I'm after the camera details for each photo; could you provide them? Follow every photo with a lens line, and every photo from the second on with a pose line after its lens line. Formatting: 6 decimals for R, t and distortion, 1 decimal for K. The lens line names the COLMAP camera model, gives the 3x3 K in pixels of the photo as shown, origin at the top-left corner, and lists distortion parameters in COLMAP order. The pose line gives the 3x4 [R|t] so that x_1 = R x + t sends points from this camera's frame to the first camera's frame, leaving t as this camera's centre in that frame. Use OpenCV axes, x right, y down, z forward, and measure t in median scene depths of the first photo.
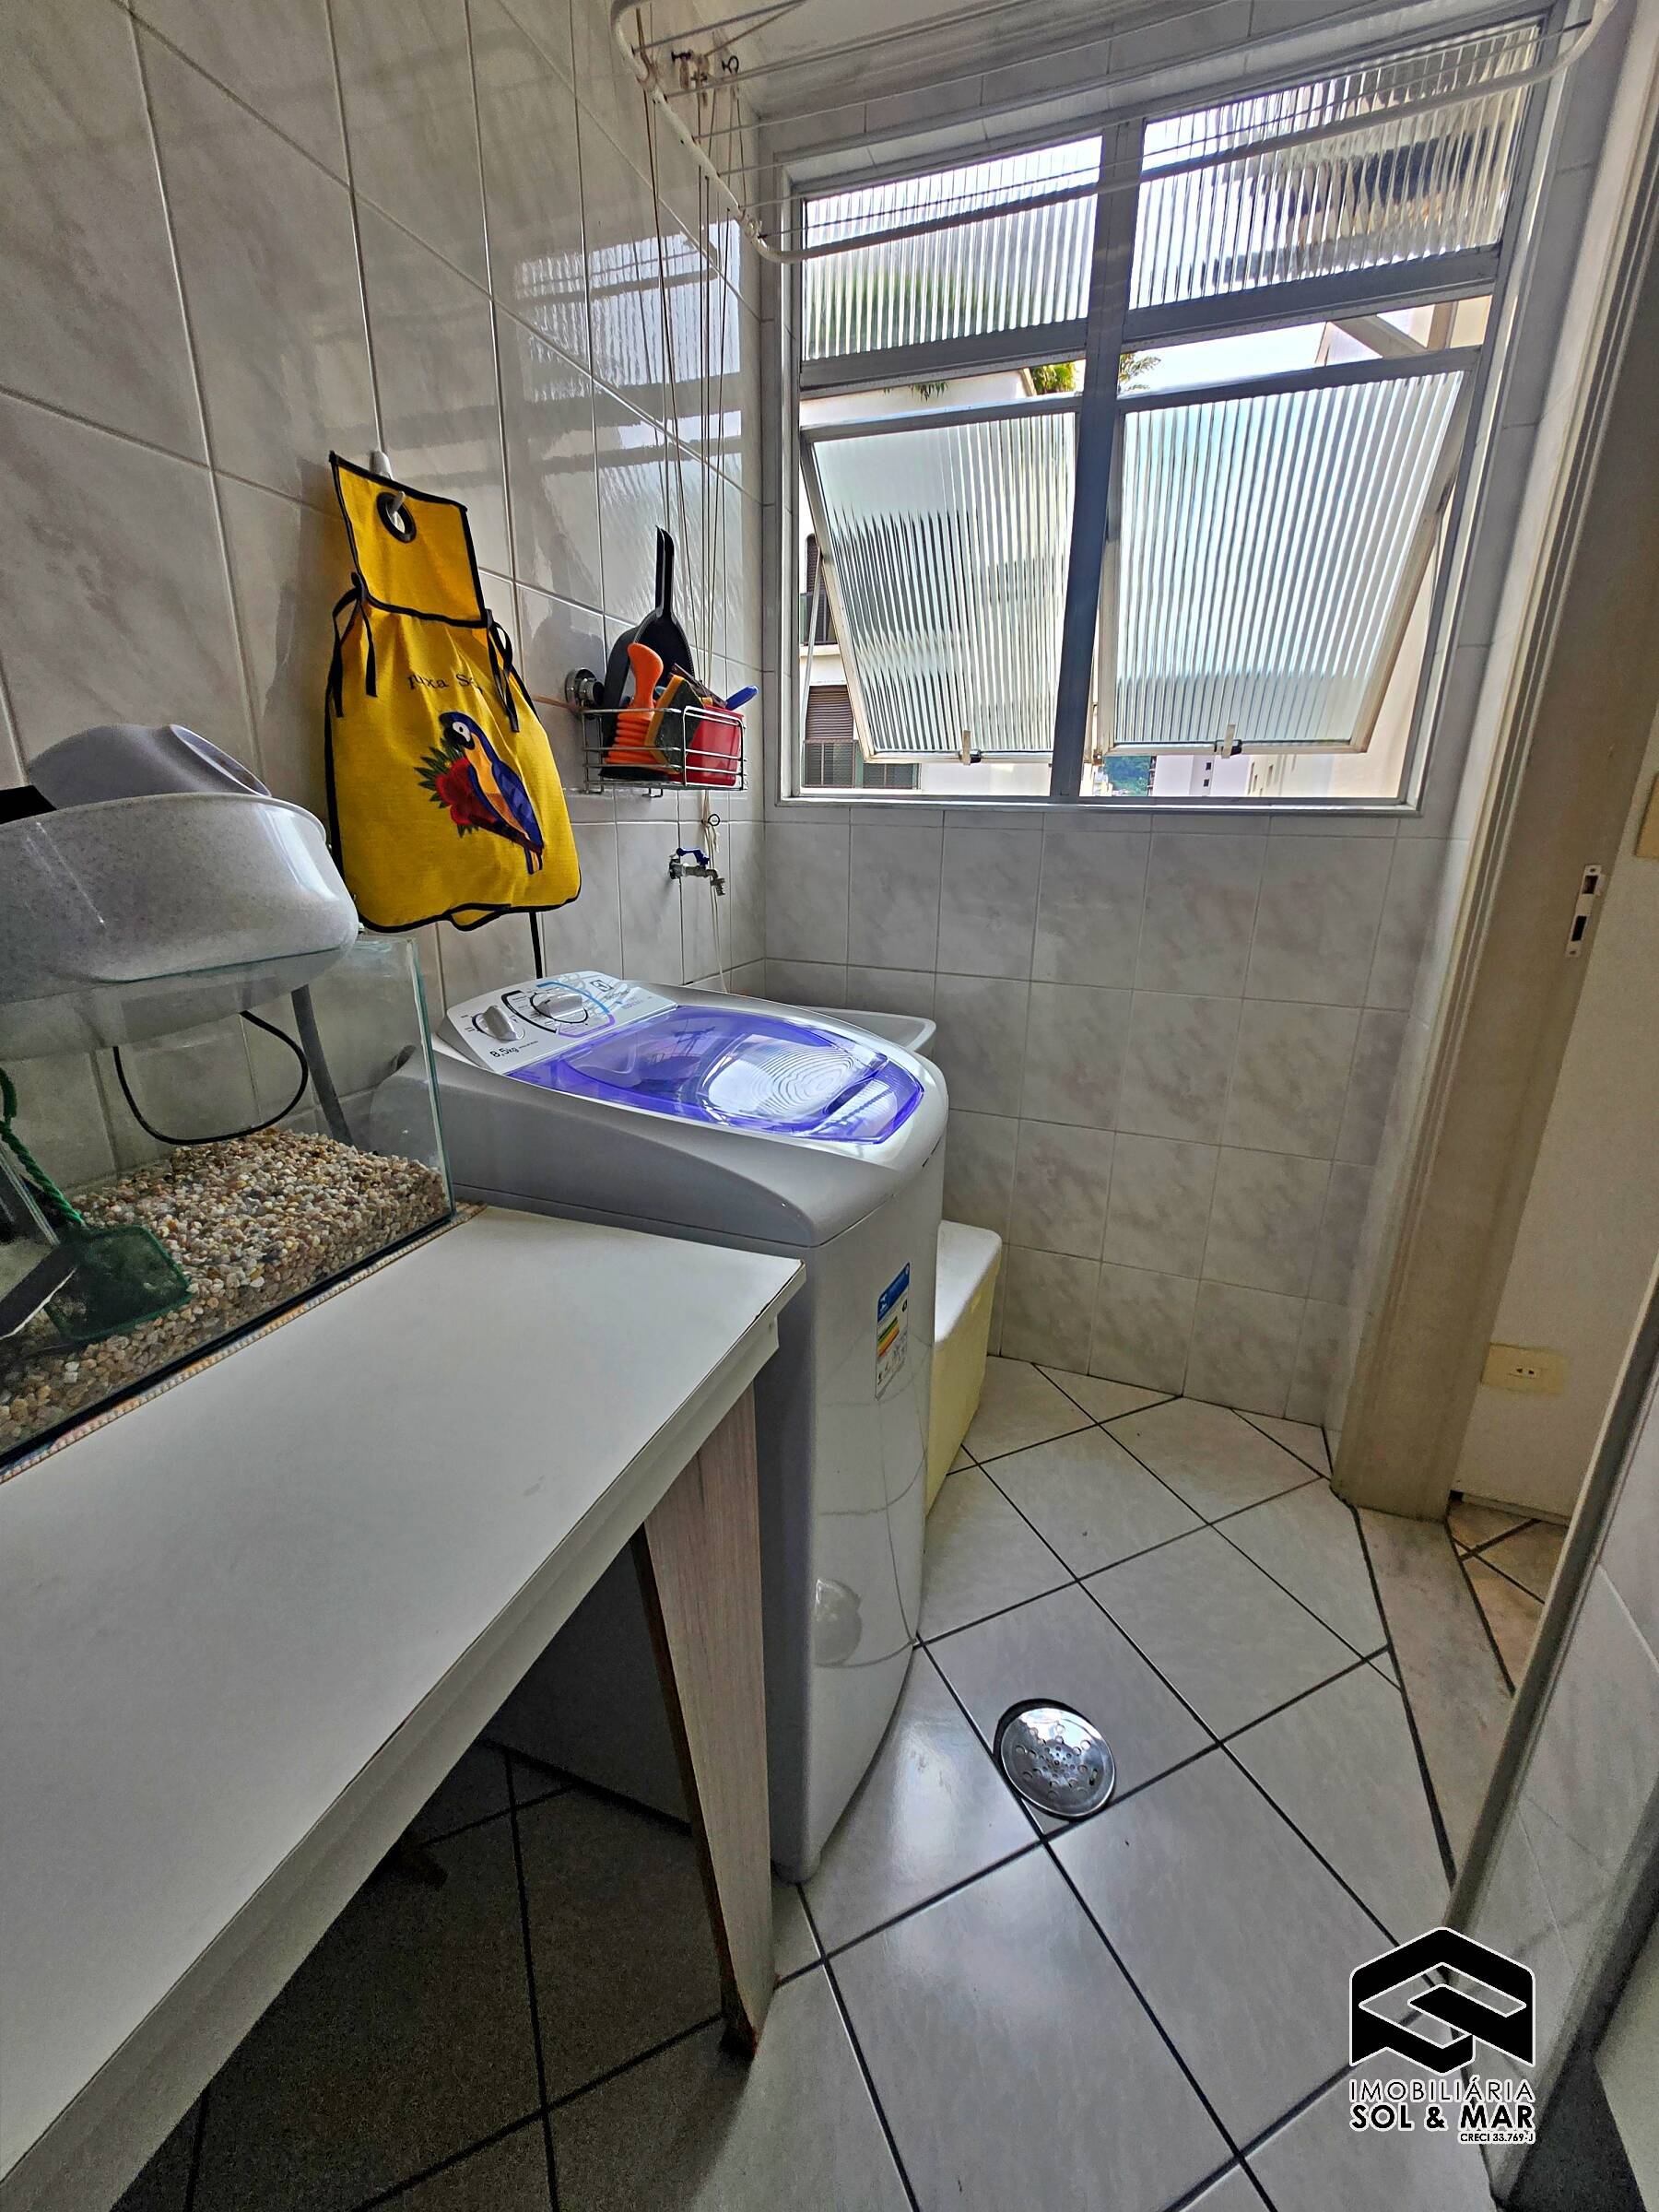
lens RADIAL K [[869.2, 0, 831.8], [0, 869.2, 1089.8], [0, 0, 1]] dist [-0.000289, 0.000279]
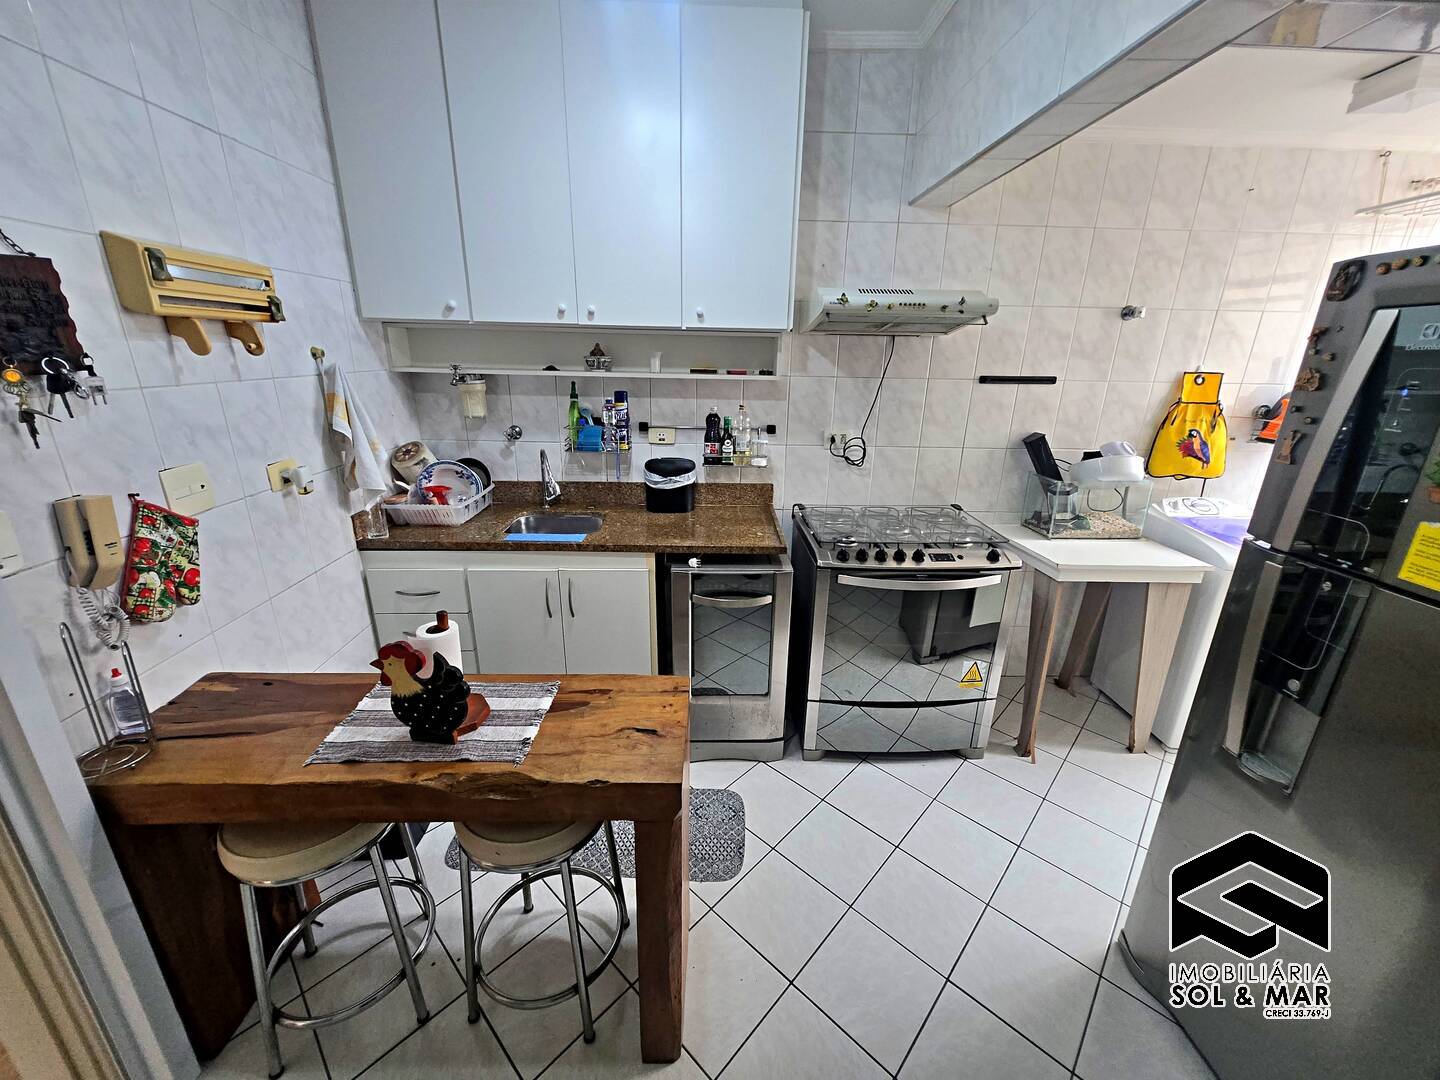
lens RADIAL K [[565.8, 0, 724.2], [0, 565.8, 532.8], [0, 0, 1]] dist [-0.000289, 0.000279]
pose [[0.373866, 0.275037, -0.885765, 1.132359], [-0.291037, 0.941573, 0.169524, 0.198461], [0.880637, 0.194411, 0.432068, -1.838685]]
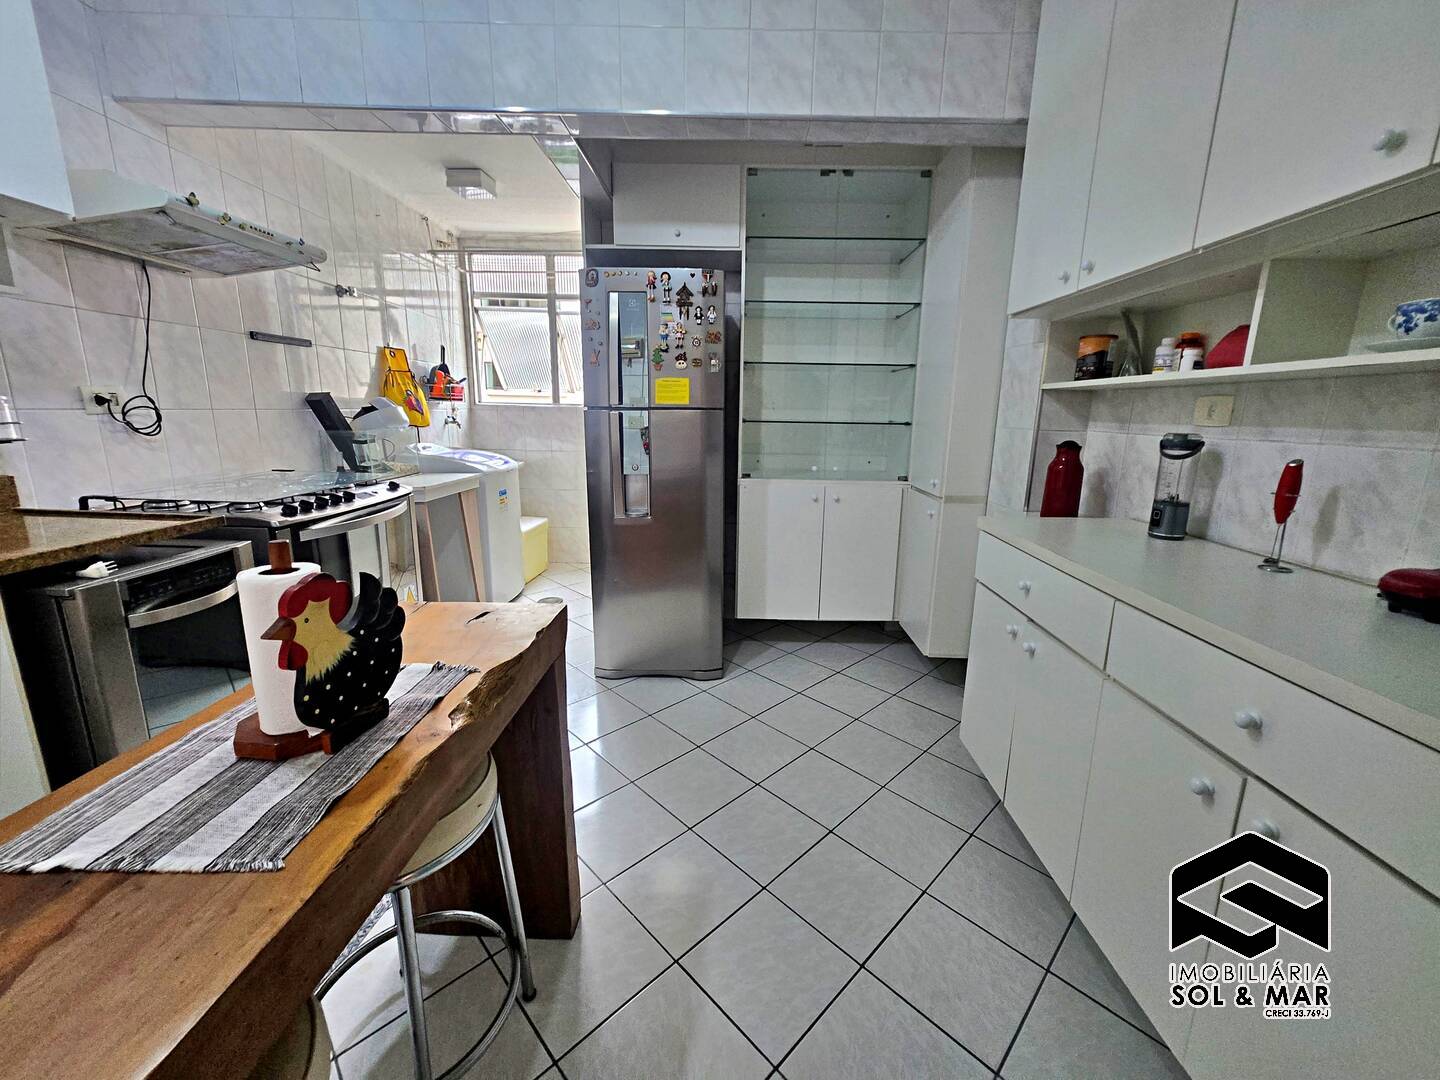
lens RADIAL K [[565.8, 0, 724.2], [0, 565.8, 532.8], [0, 0, 1]] dist [-0.000289, 0.000279]
pose [[0.943216, -0.067872, 0.325171, 0.205051], [0.095336, 0.993032, -0.069265, 0.822109], [-0.318204, 0.096332, 0.943115, -2.666439]]
